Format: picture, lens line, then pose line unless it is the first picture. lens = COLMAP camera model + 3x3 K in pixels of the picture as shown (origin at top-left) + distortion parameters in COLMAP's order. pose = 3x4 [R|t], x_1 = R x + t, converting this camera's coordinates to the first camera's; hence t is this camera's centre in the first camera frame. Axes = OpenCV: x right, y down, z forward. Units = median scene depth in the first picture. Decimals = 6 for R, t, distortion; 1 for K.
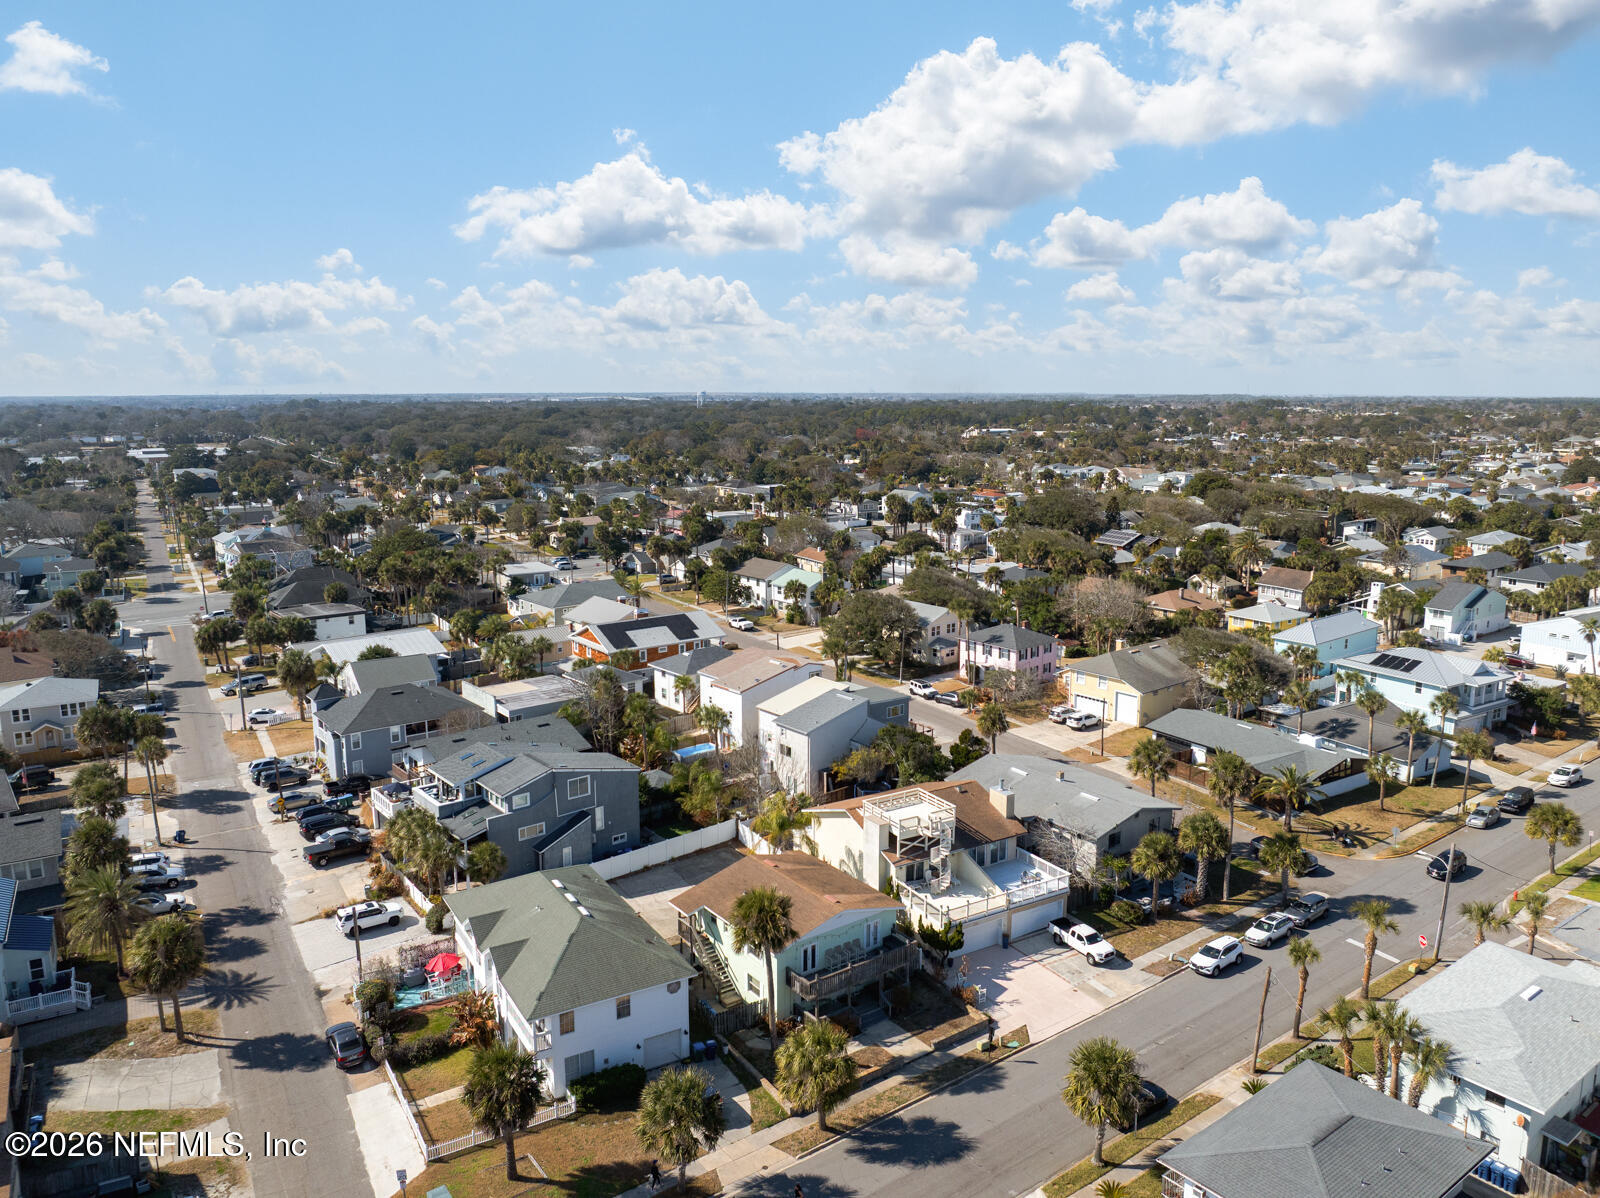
lens RADIAL K [[1136.1, 0, 804.2], [0, 1136.1, 598.6], [0, 0, 1]] dist [-0.029991, -0.011217]
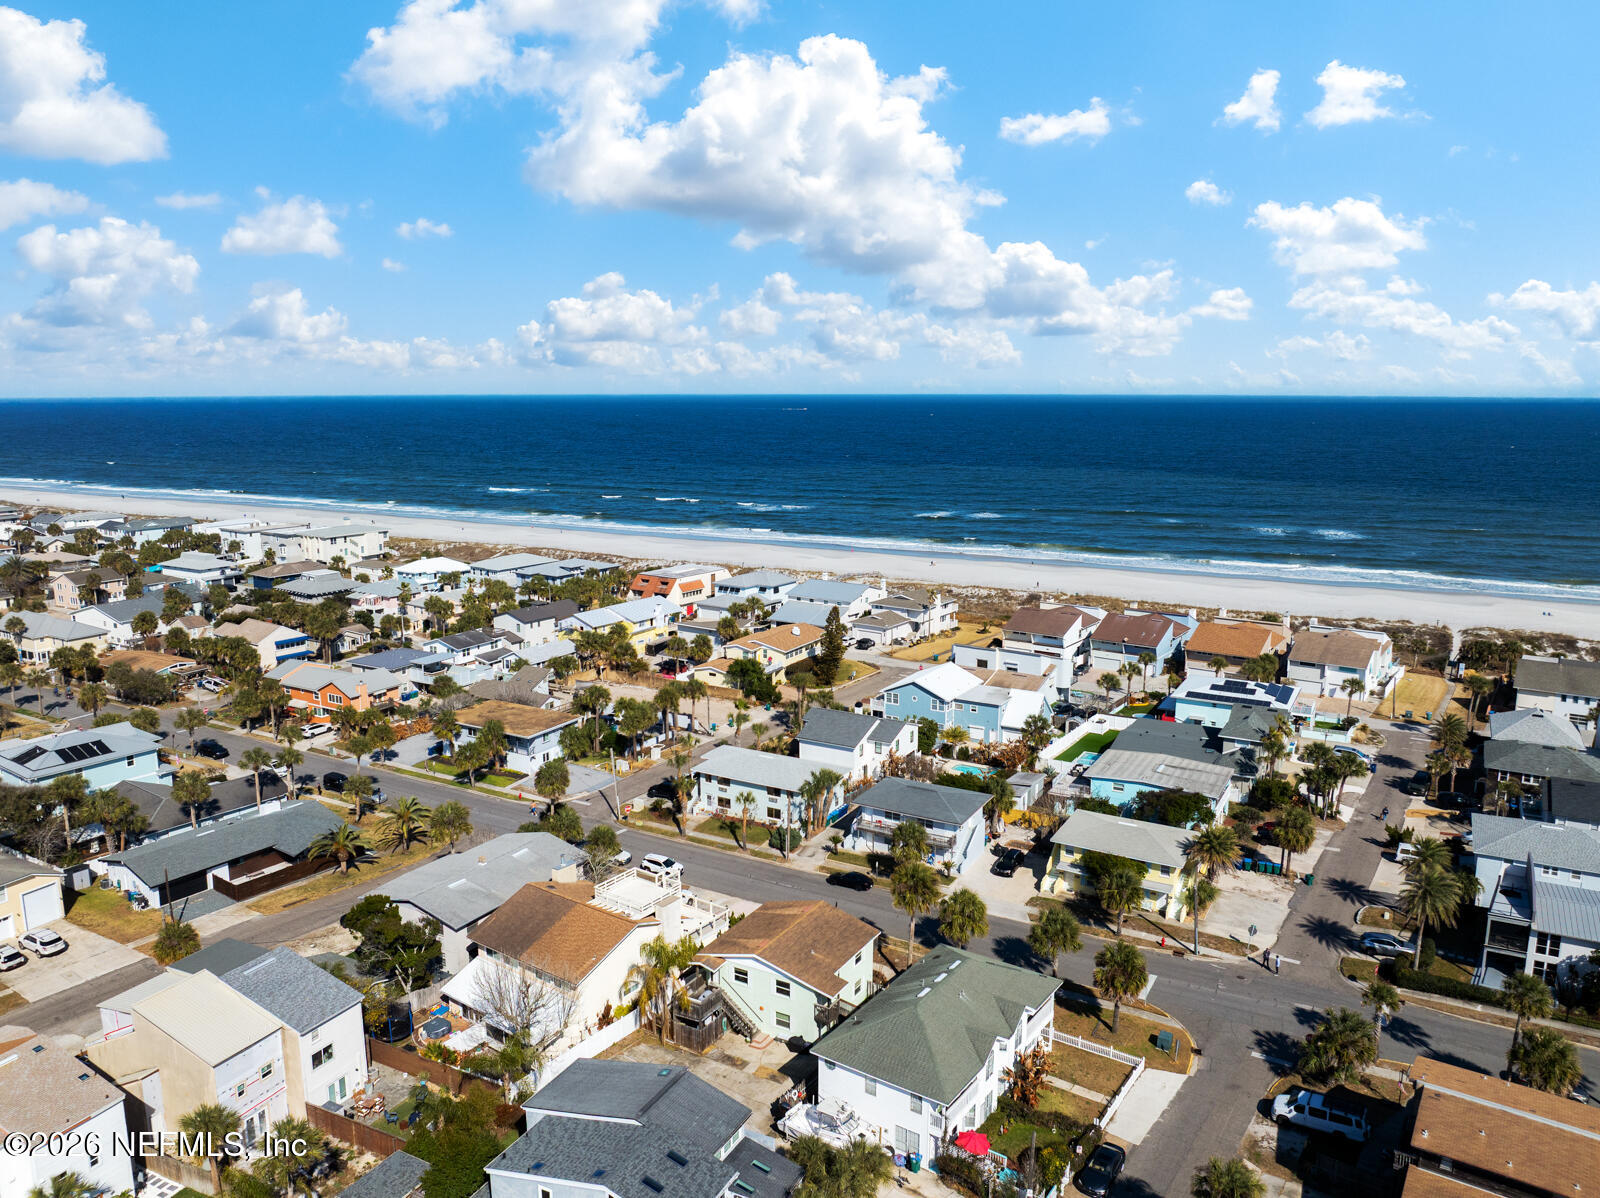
lens RADIAL K [[1136.1, 0, 804.2], [0, 1136.1, 598.6], [0, 0, 1]] dist [-0.029991, -0.011217]
pose [[-0.403444, -0.164895, 0.900023, -0.850911], [0.165088, 0.954368, 0.248854, -0.306039], [-0.899988, 0.248982, -0.357812, 1.107109]]
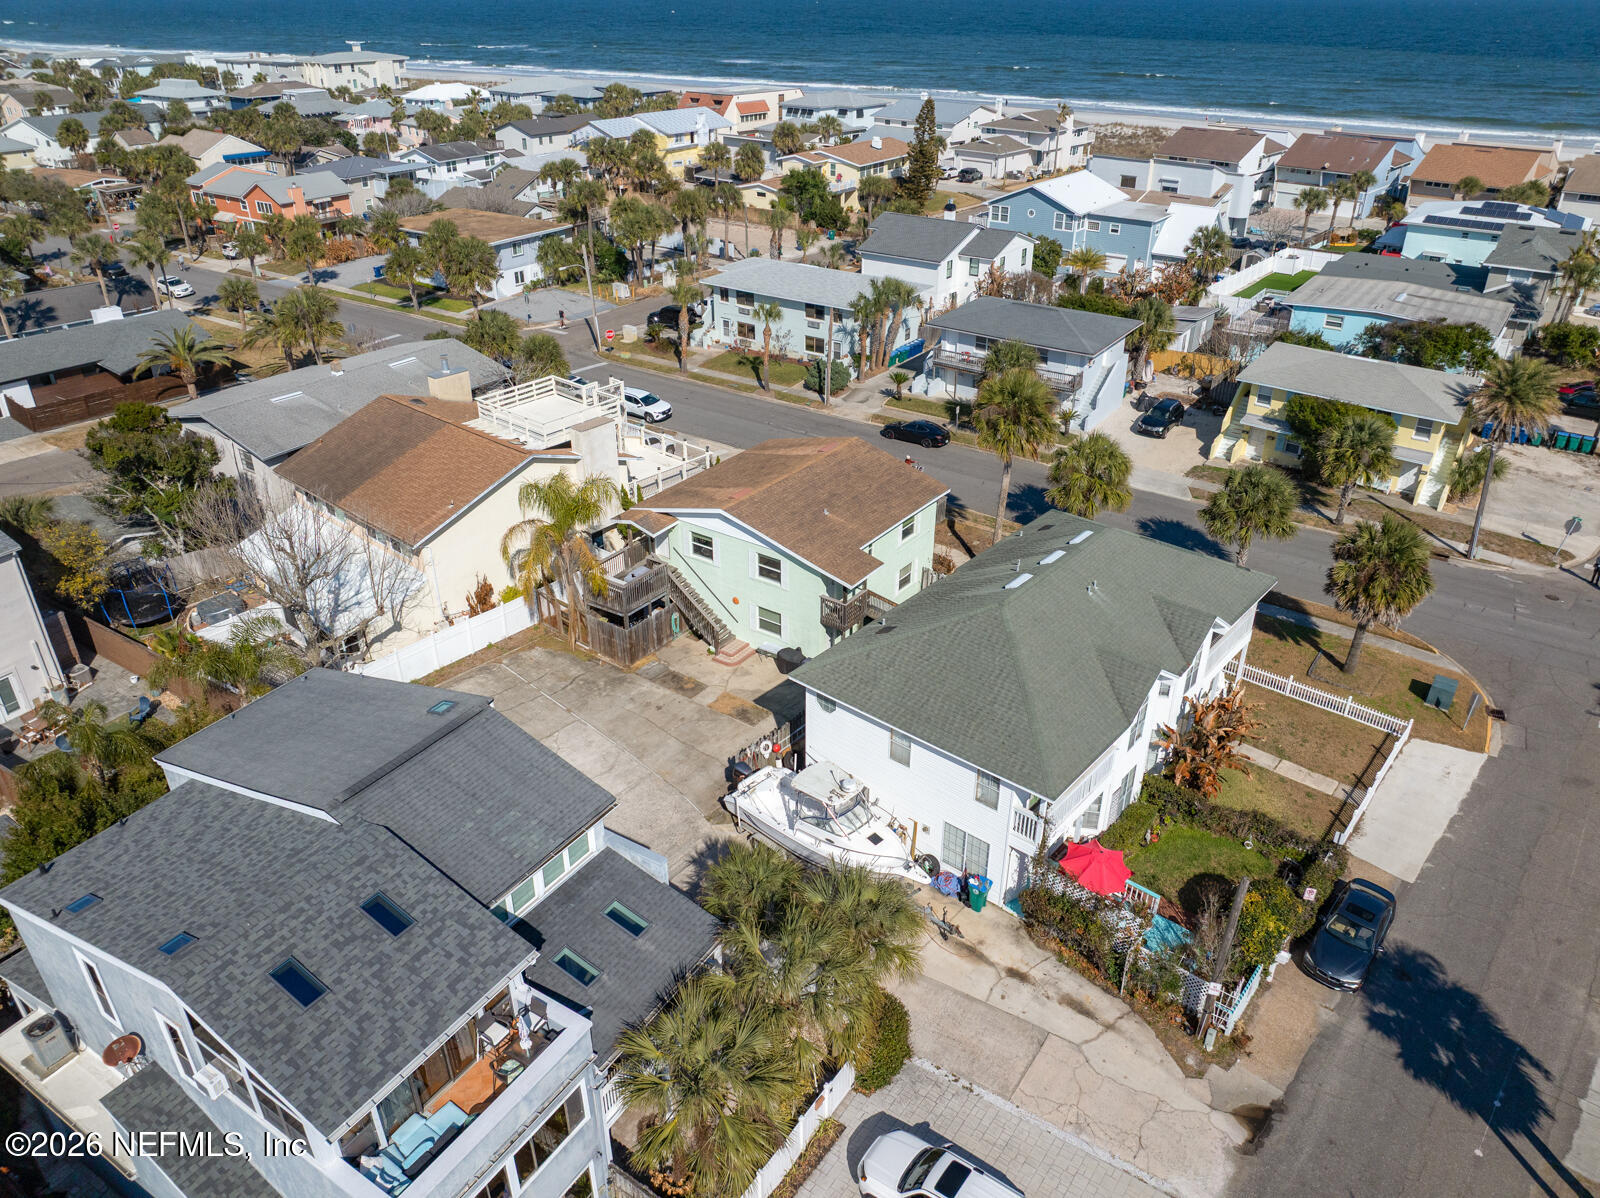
lens RADIAL K [[1124.2, 0, 803.5], [0, 1124.2, 599.6], [0, 0, 1]] dist [-0.033287, -0.007545]
pose [[-0.313781, -0.462026, 0.829502, -0.509049], [0.169499, 0.832334, 0.527721, -0.035444], [-0.934244, 0.306188, -0.182858, 0.955634]]
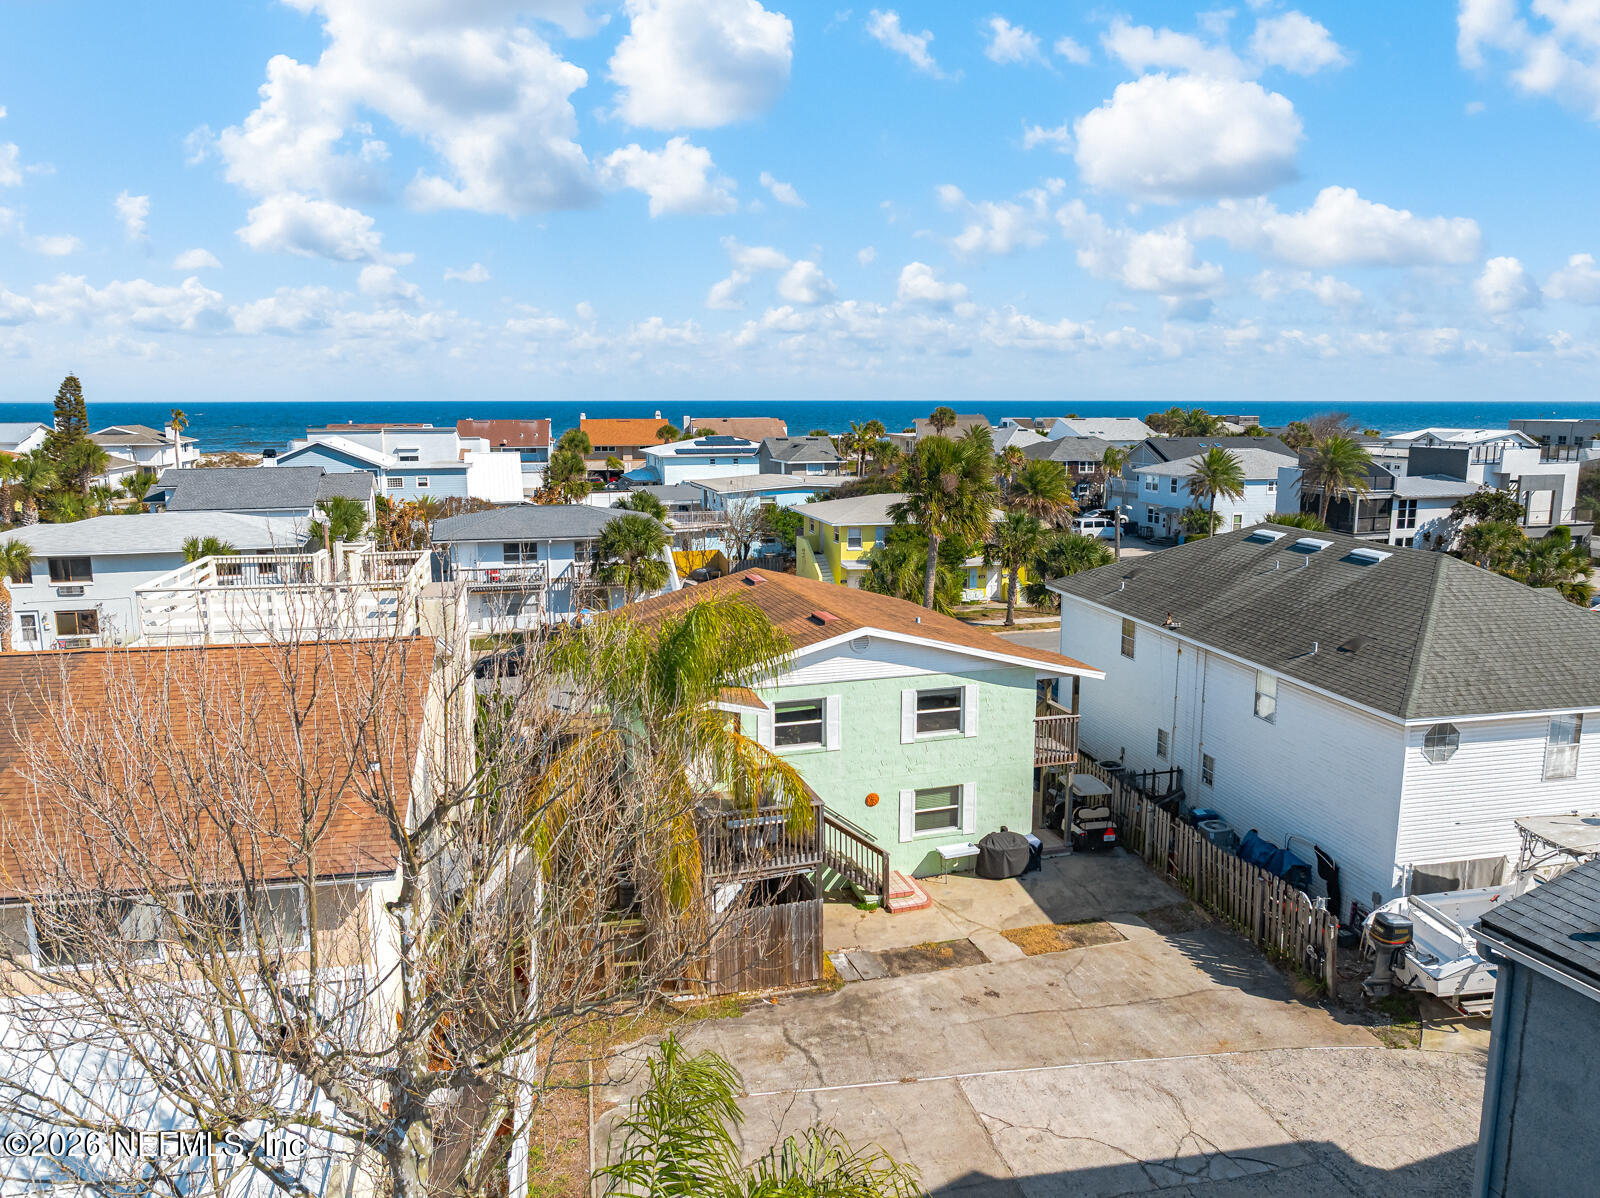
lens RADIAL K [[1132.6, 0, 812.9], [0, 1132.6, 593.4], [0, 0, 1]] dist [-0.029998, 0.007187]
pose [[-0.945541, -0.053543, 0.321070, -0.124597], [0.060204, 0.940593, 0.334156, 0.090192], [-0.319888, 0.335288, -0.886145, 1.150154]]
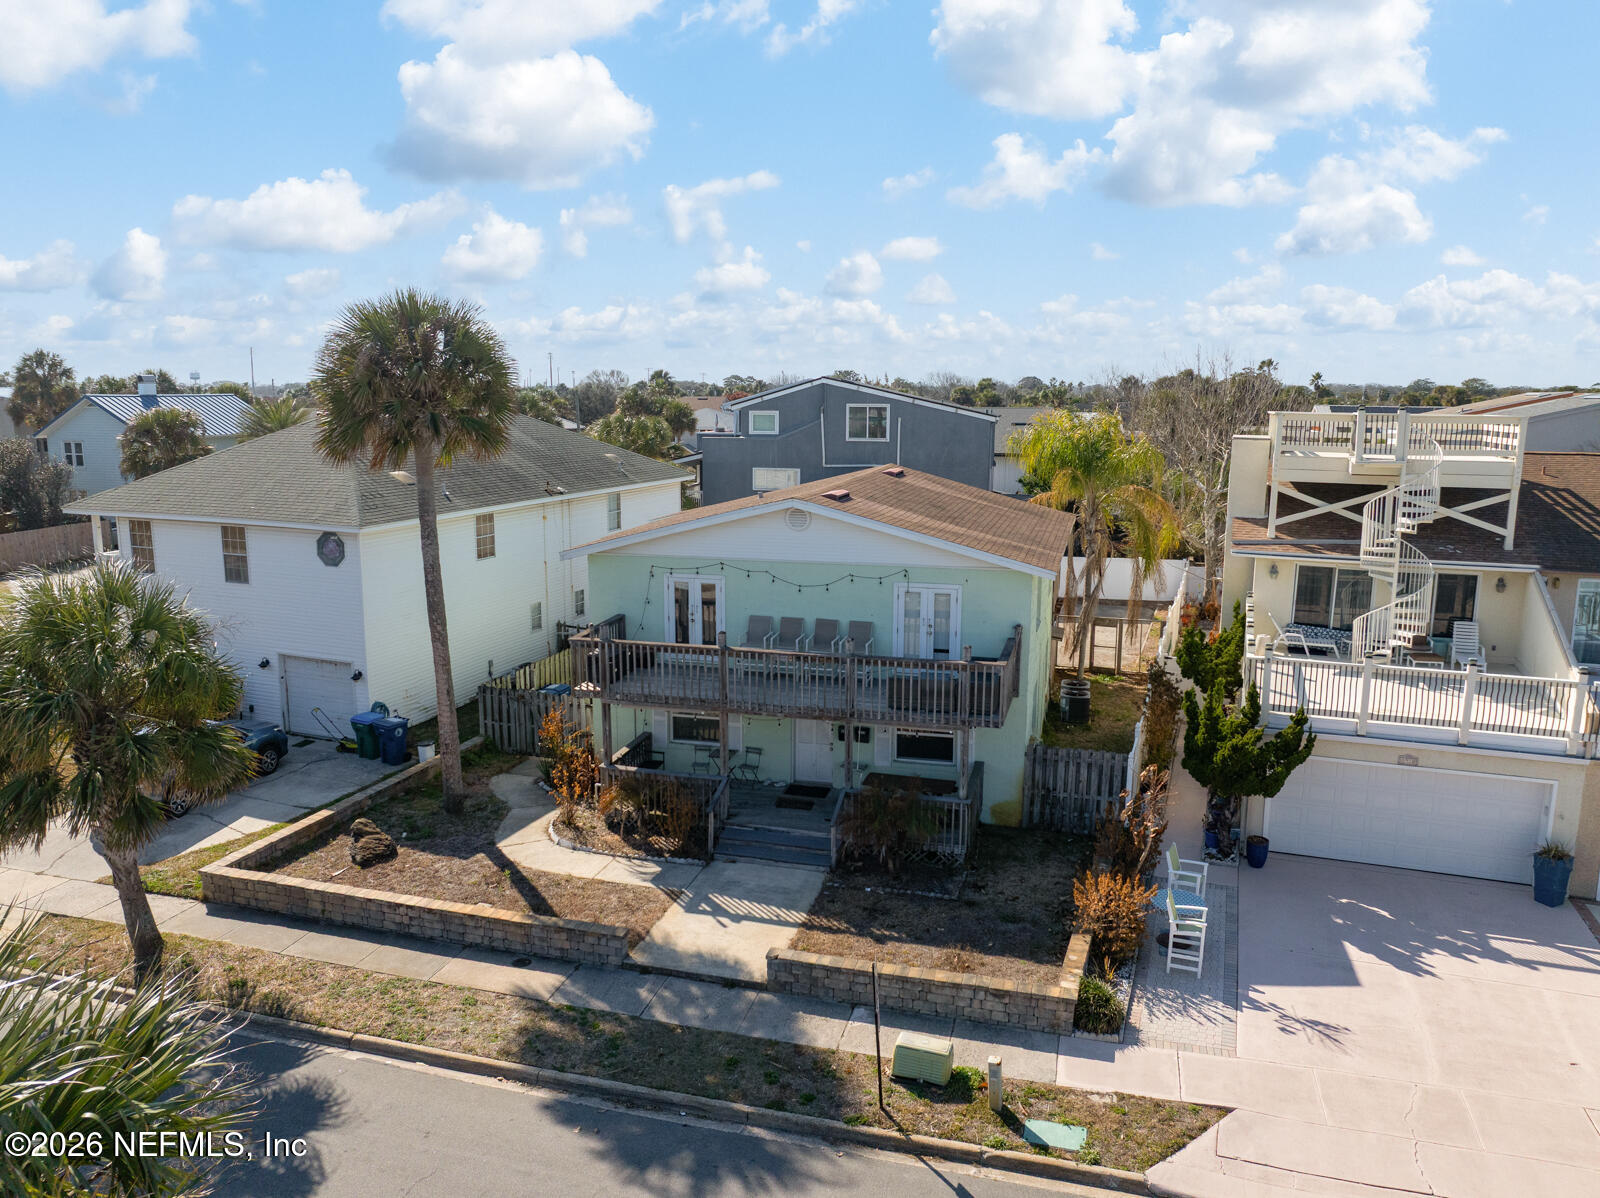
lens RADIAL K [[1131.3, 0, 807.2], [0, 1131.3, 586.3], [0, 0, 1]] dist [-0.034871, -0.002791]
pose [[0.620899, 0.135511, -0.772089, 0.230423], [-0.147785, 0.987518, 0.054476, 0.222670], [0.769834, 0.080279, 0.633176, 0.632123]]
